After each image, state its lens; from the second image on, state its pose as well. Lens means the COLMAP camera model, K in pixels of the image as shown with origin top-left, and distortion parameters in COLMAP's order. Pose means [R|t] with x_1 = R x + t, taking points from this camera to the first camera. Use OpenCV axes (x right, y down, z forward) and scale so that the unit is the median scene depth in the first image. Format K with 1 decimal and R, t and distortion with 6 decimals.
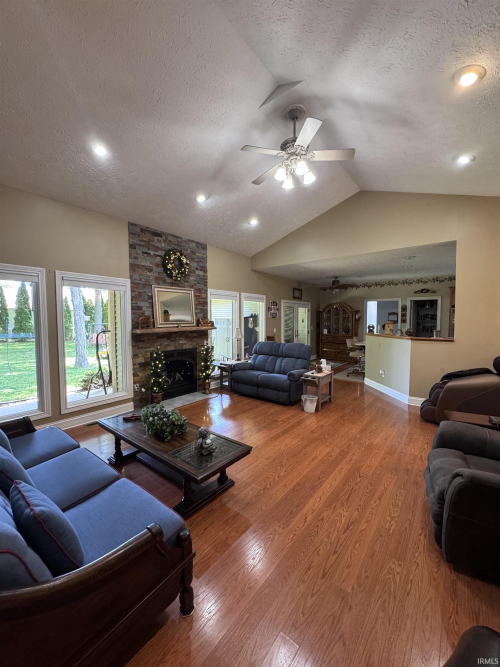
lens RADIAL K [[266.3, 0, 252.7], [0, 266.3, 333.2], [0, 0, 1]] dist [-0.000391, -0.000063]
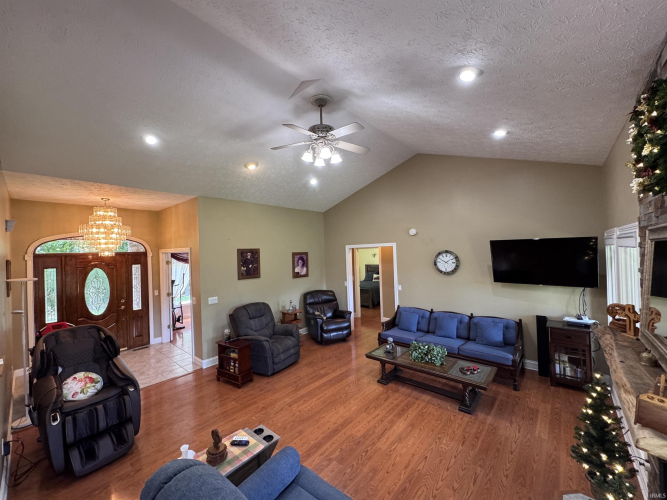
lens RADIAL K [[266.3, 0, 334.1], [0, 266.3, 250.1], [0, 0, 1]] dist [-0.000391, -0.000063]
pose [[-0.998056, 0.034127, 0.052149, 0.044675], [0.036471, 0.998335, 0.044690, -0.177368], [-0.050537, 0.046505, -0.997639, 1.382220]]
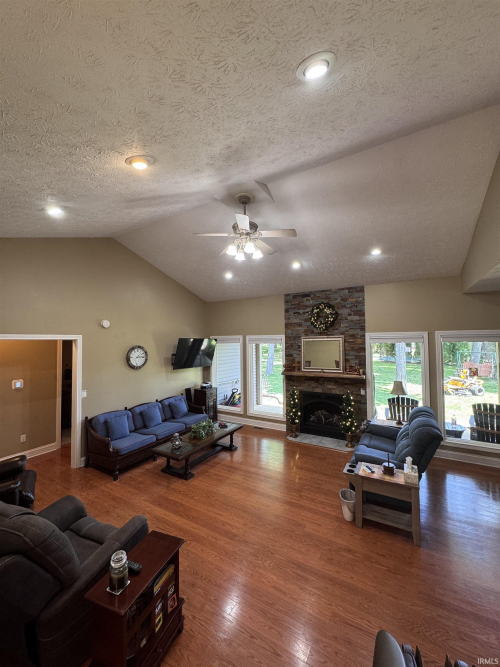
lens RADIAL K [[266.3, 0, 248.3], [0, 266.3, 334.3], [0, 0, 1]] dist [-0.000391, -0.000063]
pose [[0.126244, -0.023726, -0.991715, 0.831892], [-0.041390, 0.998717, -0.029162, -0.145428], [0.991135, 0.044729, 0.125100, 0.592263]]
